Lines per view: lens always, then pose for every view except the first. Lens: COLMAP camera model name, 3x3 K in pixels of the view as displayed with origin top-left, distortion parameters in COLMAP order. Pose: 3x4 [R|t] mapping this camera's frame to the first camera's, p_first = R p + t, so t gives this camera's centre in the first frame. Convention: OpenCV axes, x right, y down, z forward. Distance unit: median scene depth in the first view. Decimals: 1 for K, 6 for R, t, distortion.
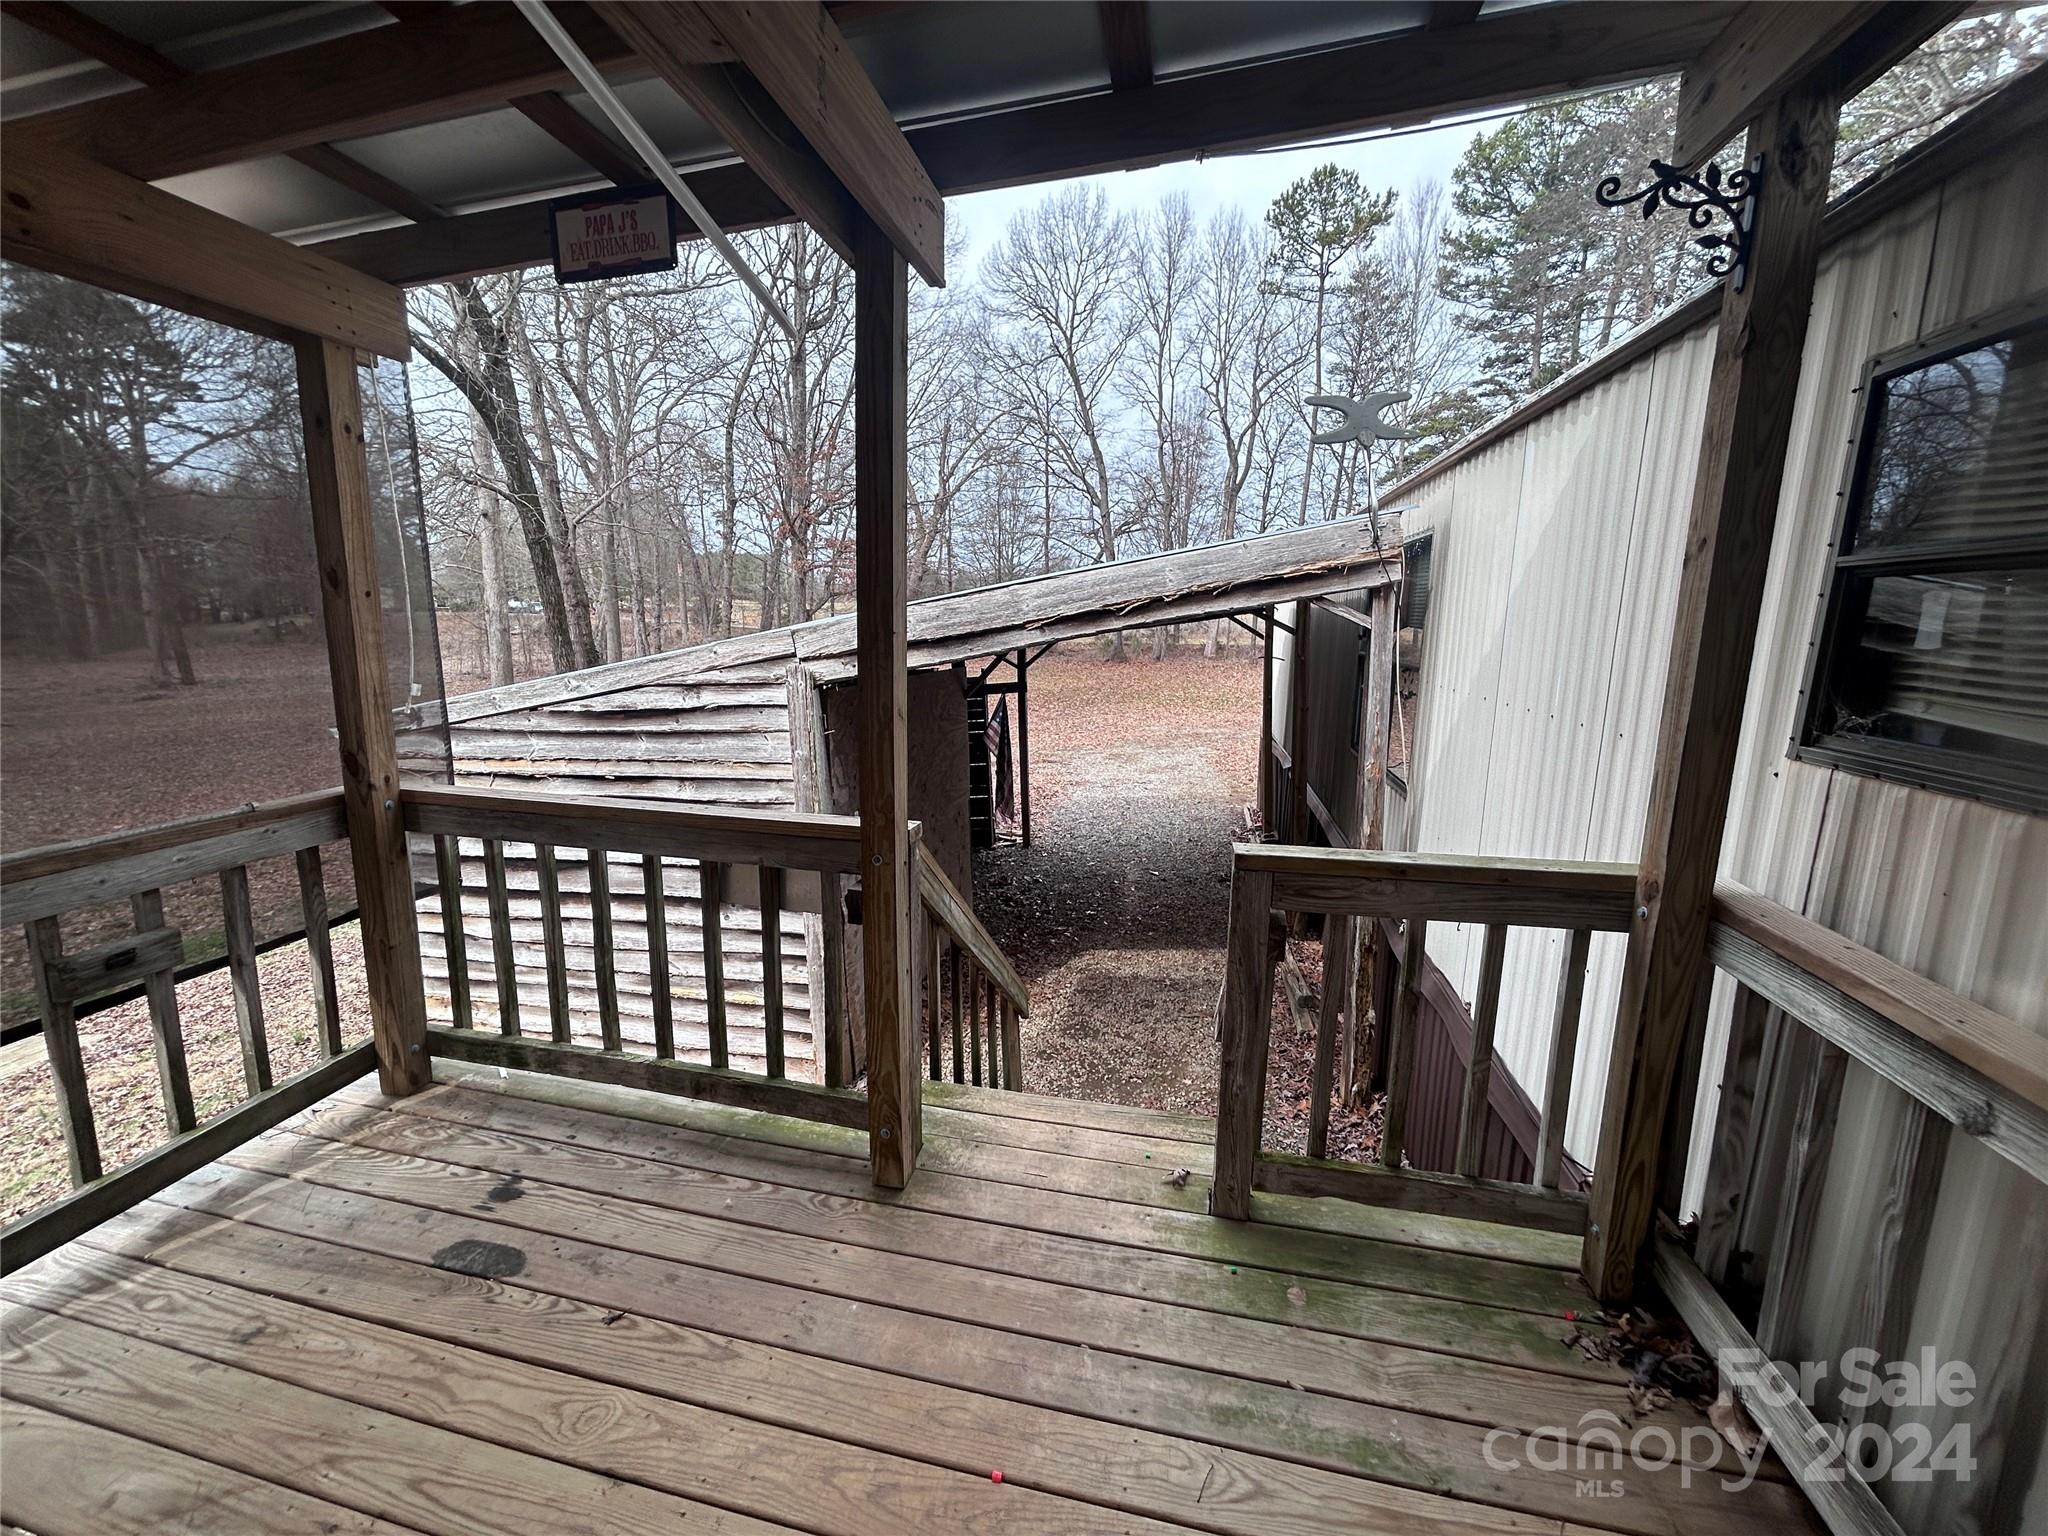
lens RADIAL K [[824.1, 0, 1021.6], [0, 824.1, 762.5], [0, 0, 1]] dist [-0.001659, -0.000084]
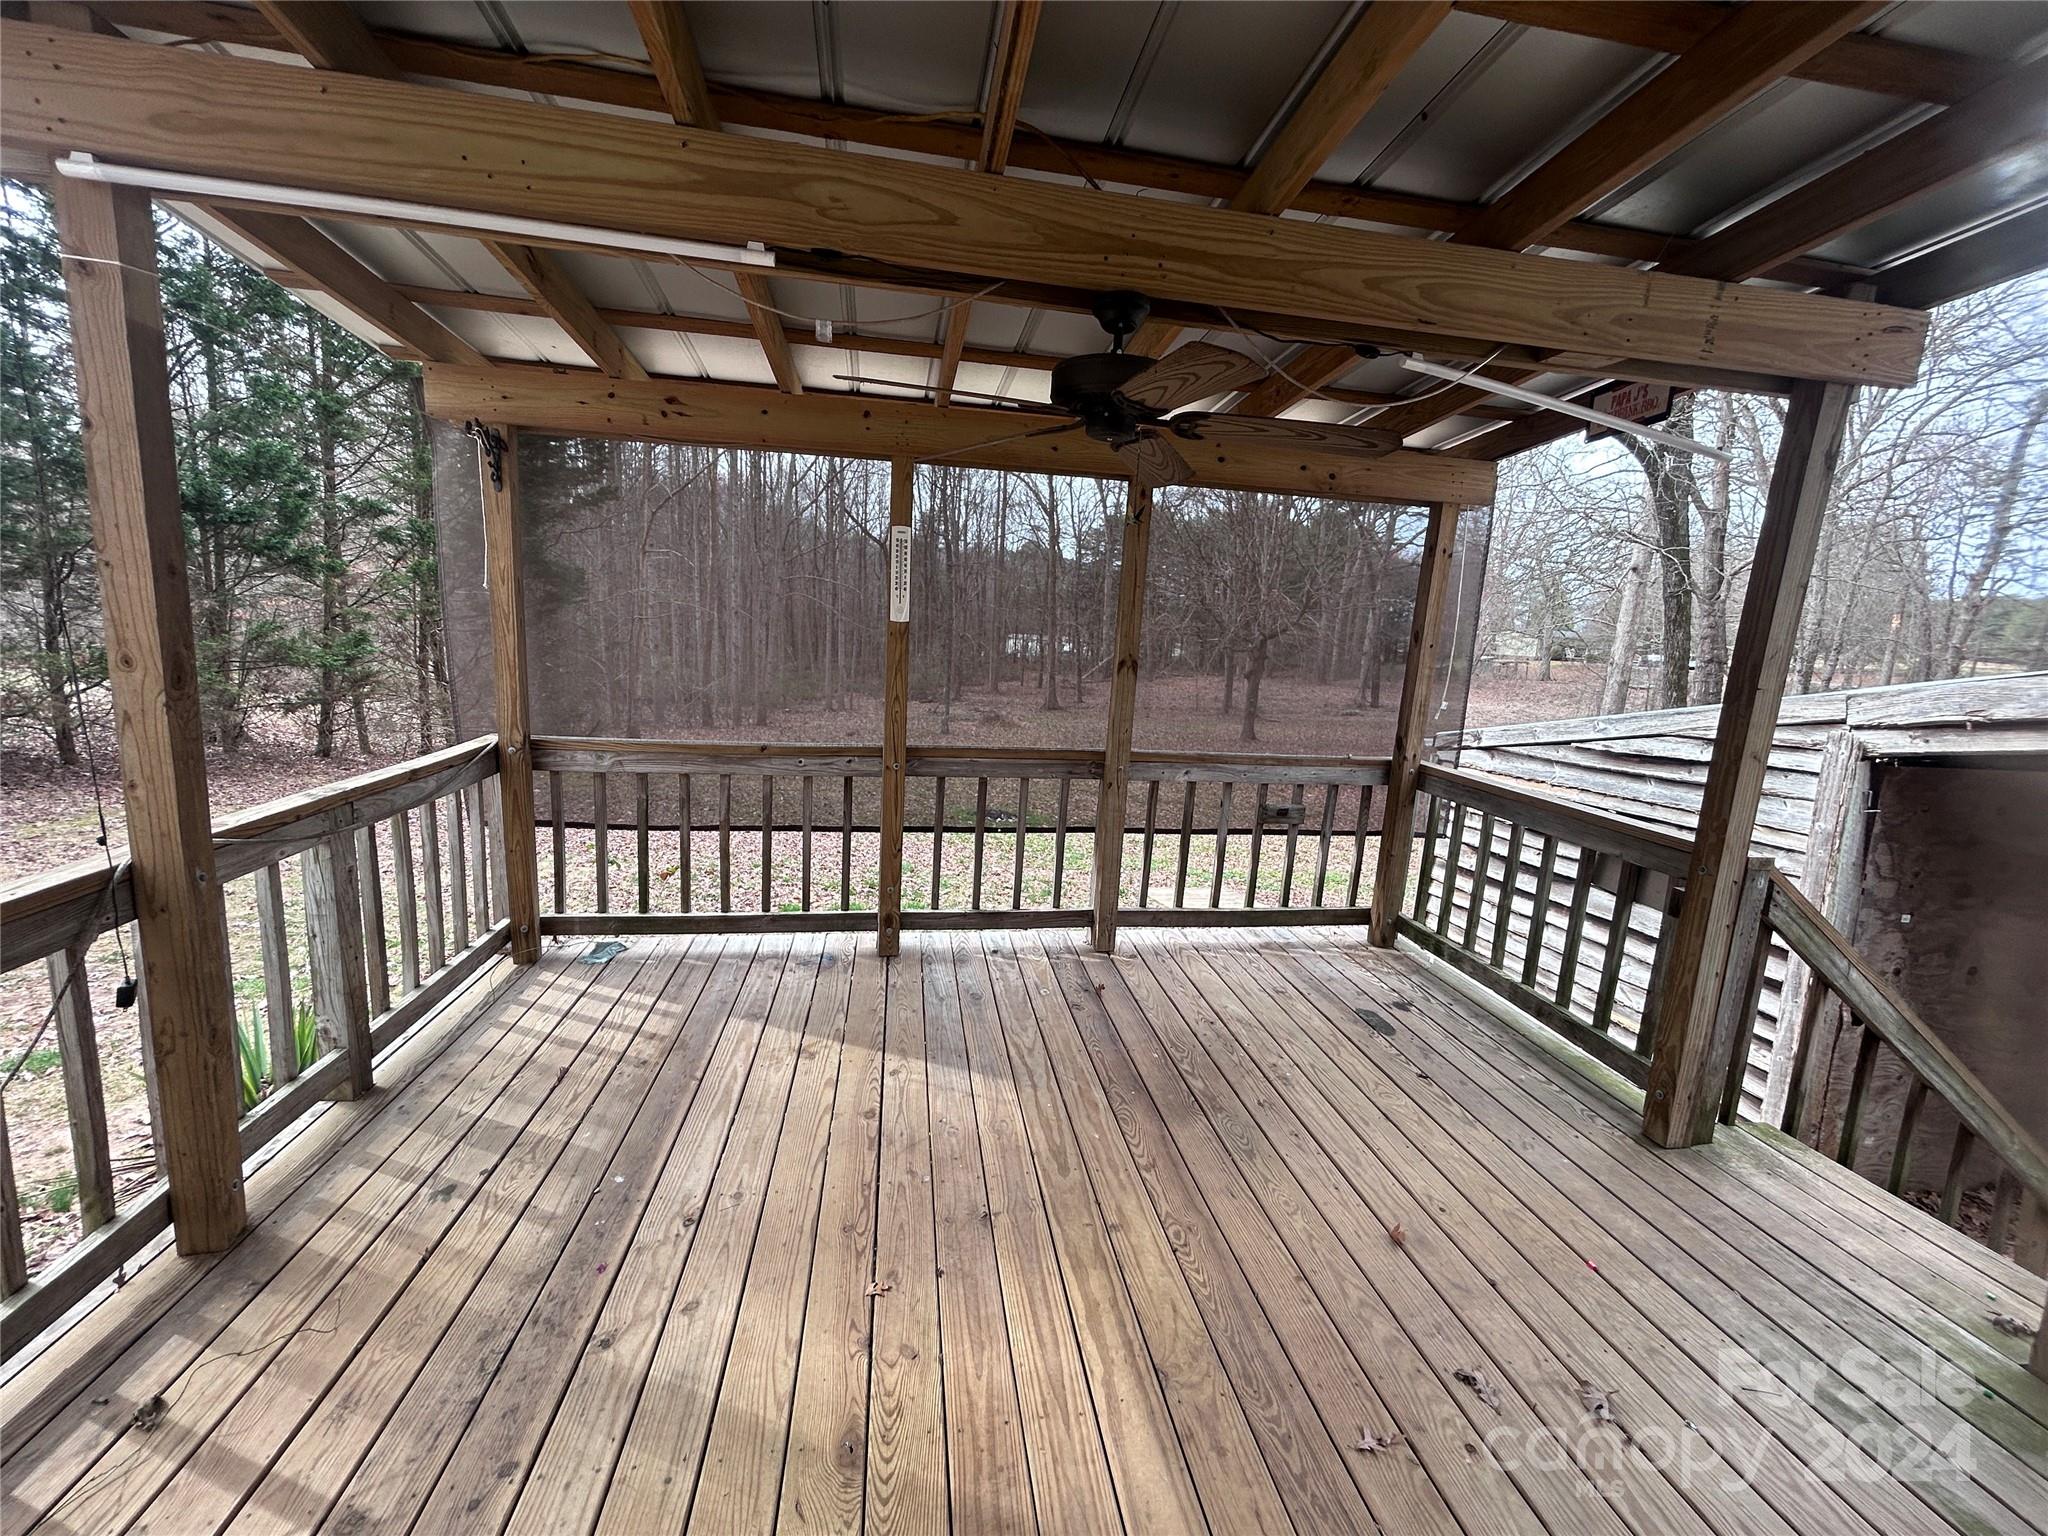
lens RADIAL K [[824.1, 0, 1028.4], [0, 824.1, 768.6], [0, 0, 1]] dist [-0.001659, -0.000084]
pose [[0.367151, 0.161471, -0.916039, 0.435145], [-0.210377, 0.973713, 0.087317, 0.058954], [0.906058, 0.160655, 0.391469, -0.327306]]
